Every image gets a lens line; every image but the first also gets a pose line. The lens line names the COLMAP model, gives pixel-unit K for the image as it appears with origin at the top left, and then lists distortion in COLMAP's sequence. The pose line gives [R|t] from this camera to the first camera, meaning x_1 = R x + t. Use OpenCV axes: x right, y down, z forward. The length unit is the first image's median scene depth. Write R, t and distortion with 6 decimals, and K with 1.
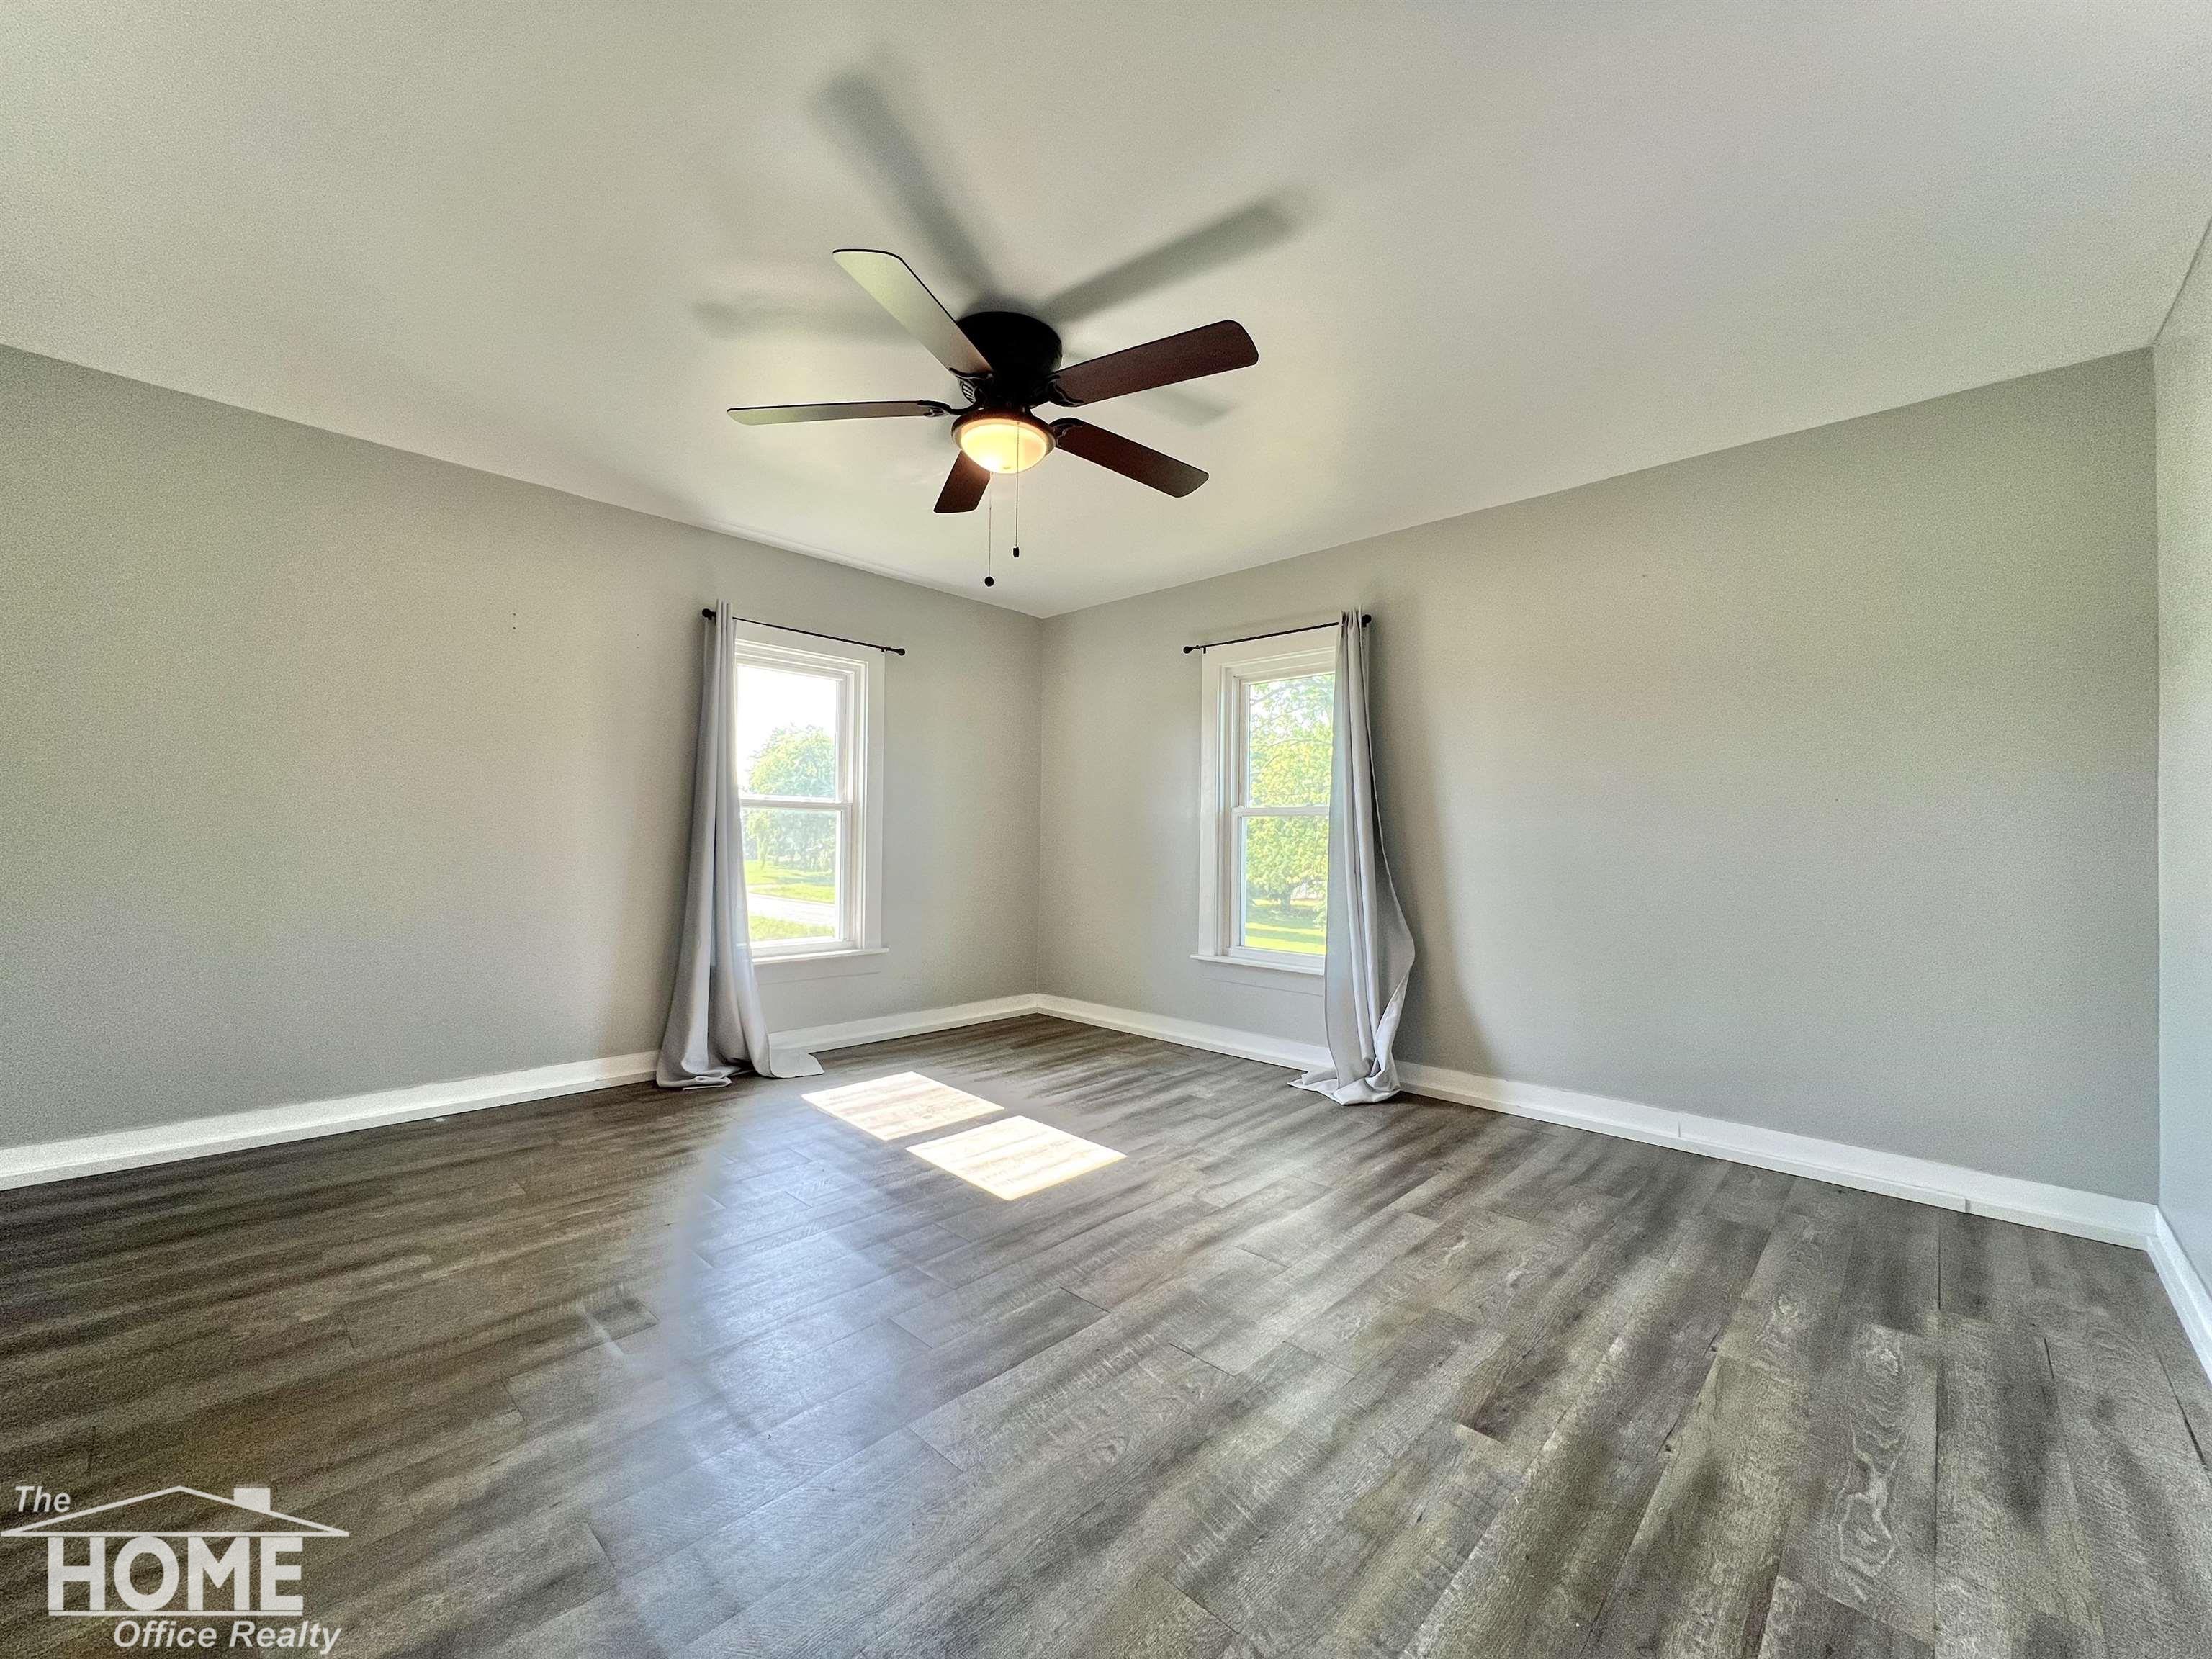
lens RADIAL K [[894.9, 0, 1107.0], [0, 894.9, 839.3], [0, 0, 1]] dist [-0.001832, 0.000165]
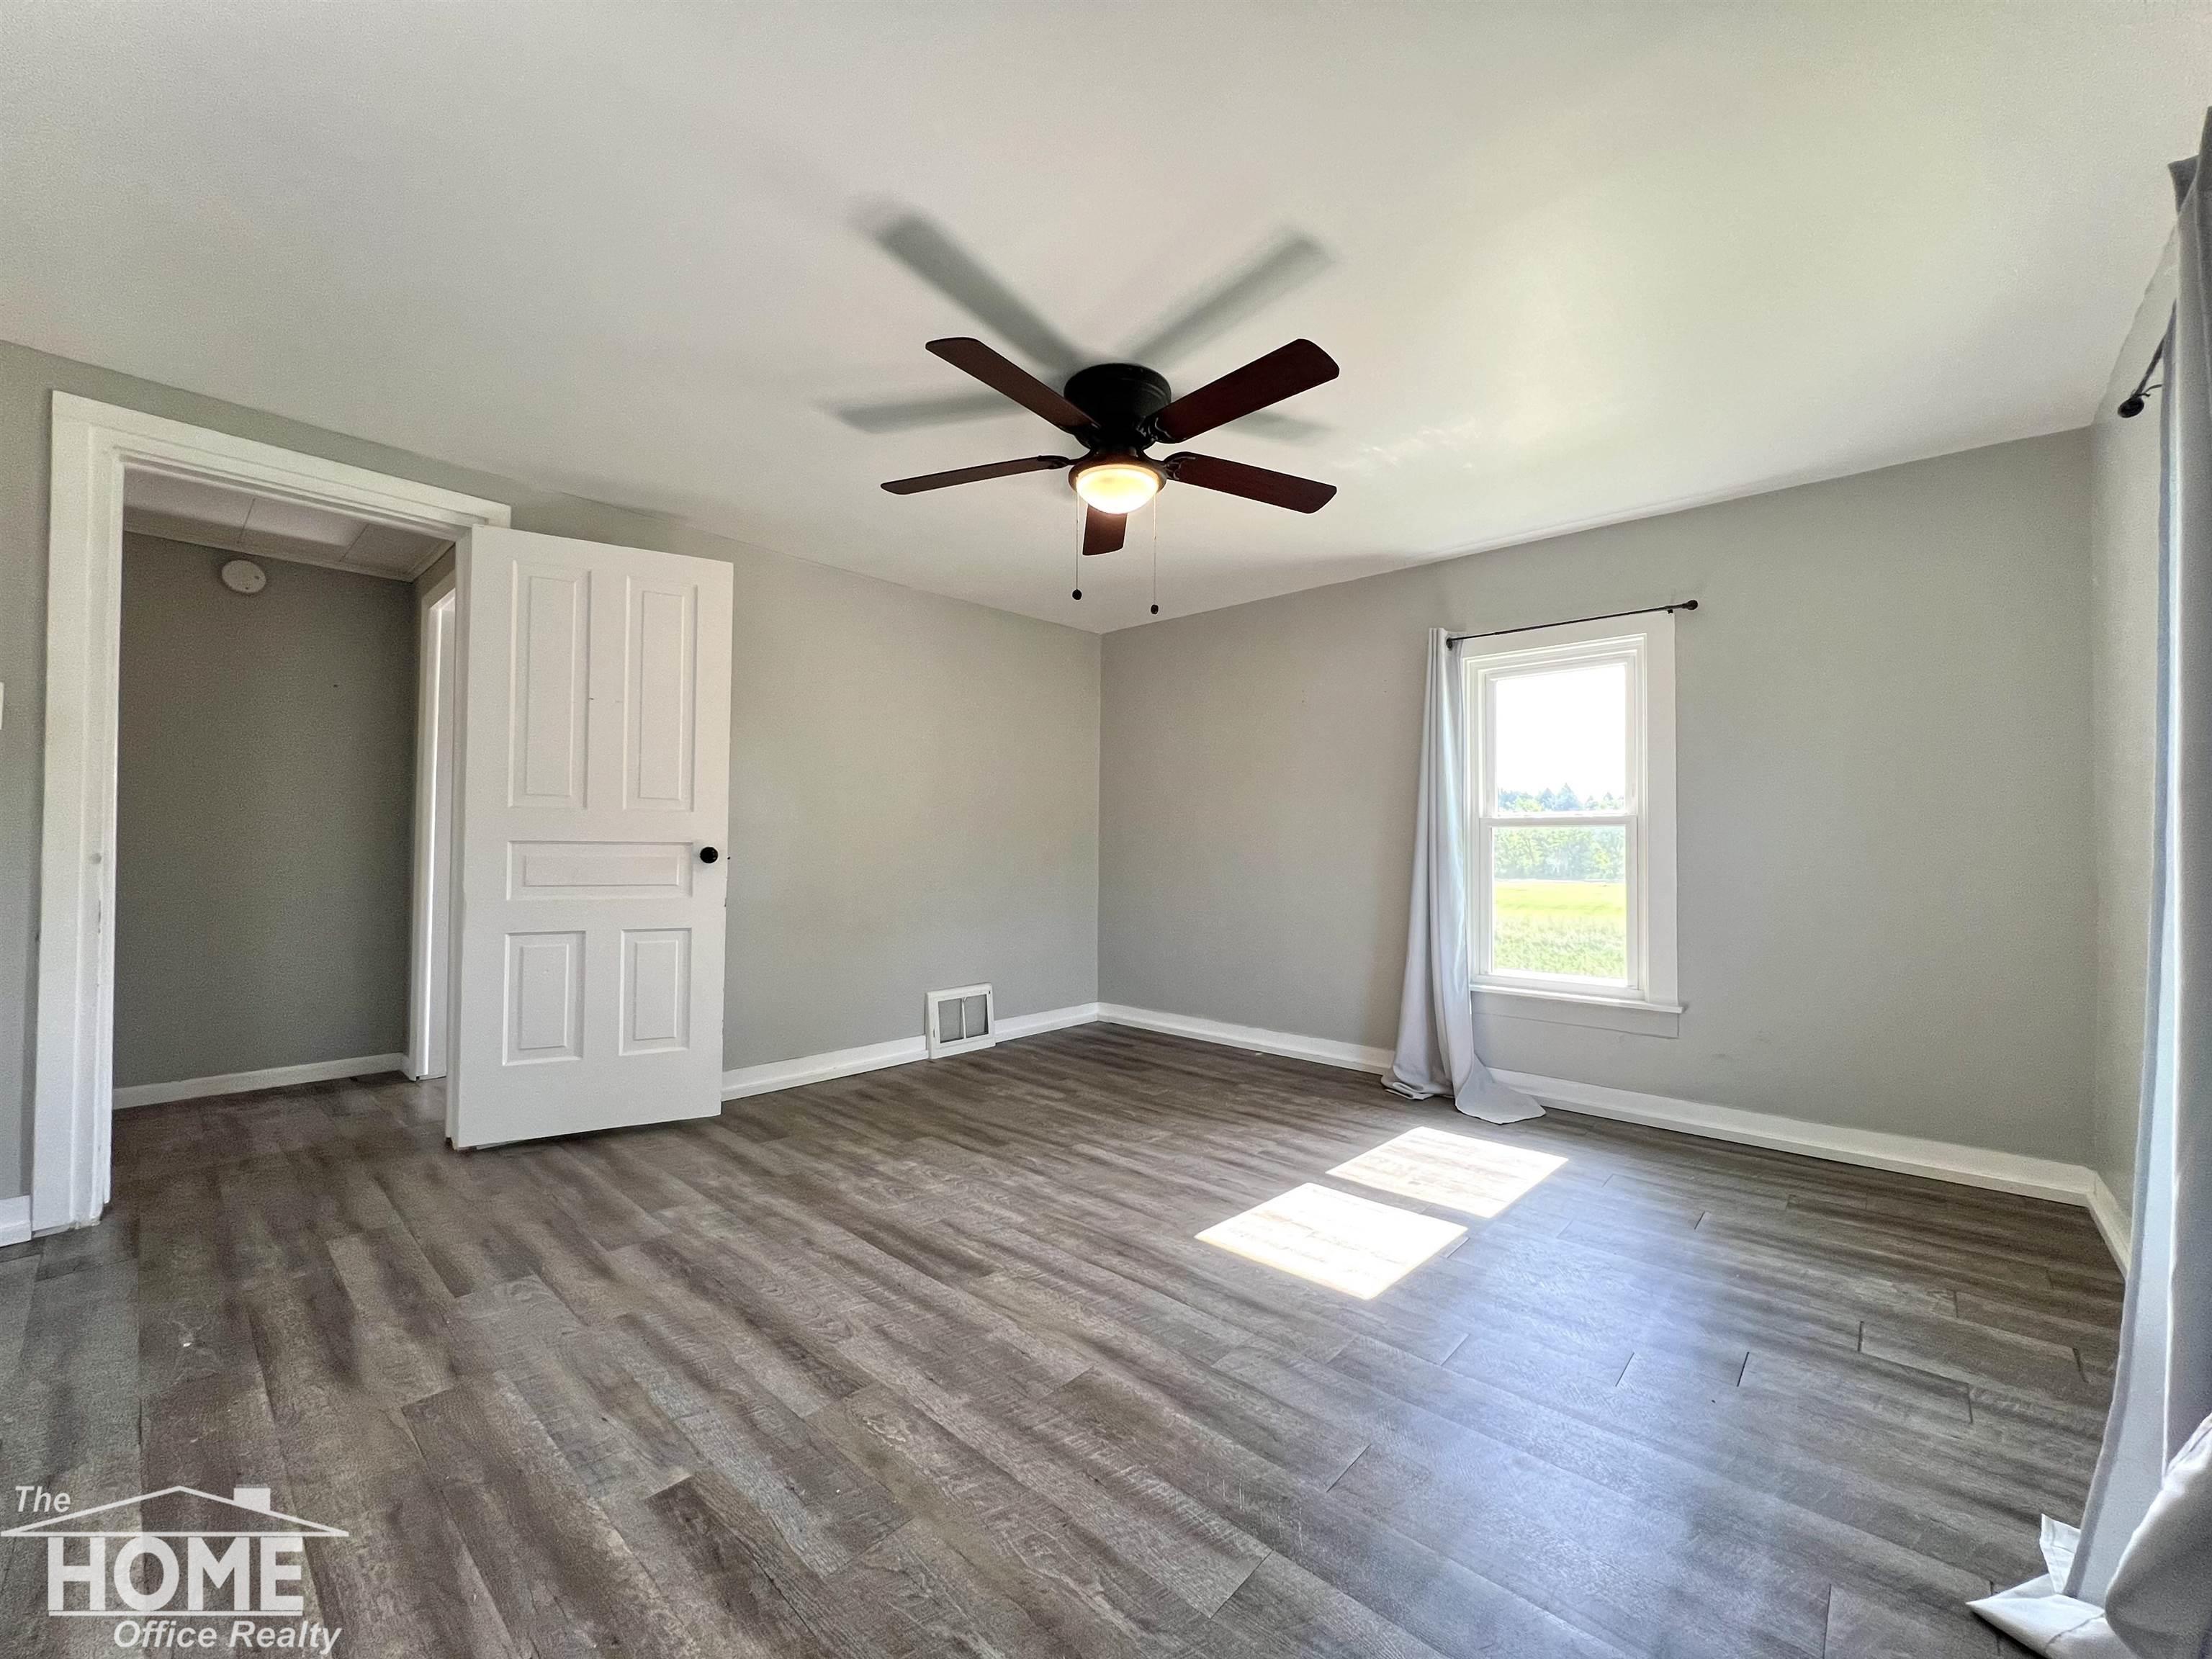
lens RADIAL K [[894.9, 0, 1110.2], [0, 894.9, 843.2], [0, 0, 1]] dist [-0.001832, 0.000165]
pose [[0.013348, -0.018970, -0.999731, 1.025458], [-0.003613, 0.999813, -0.019020, 0.002383], [0.999904, 0.003865, 0.013277, 1.080431]]
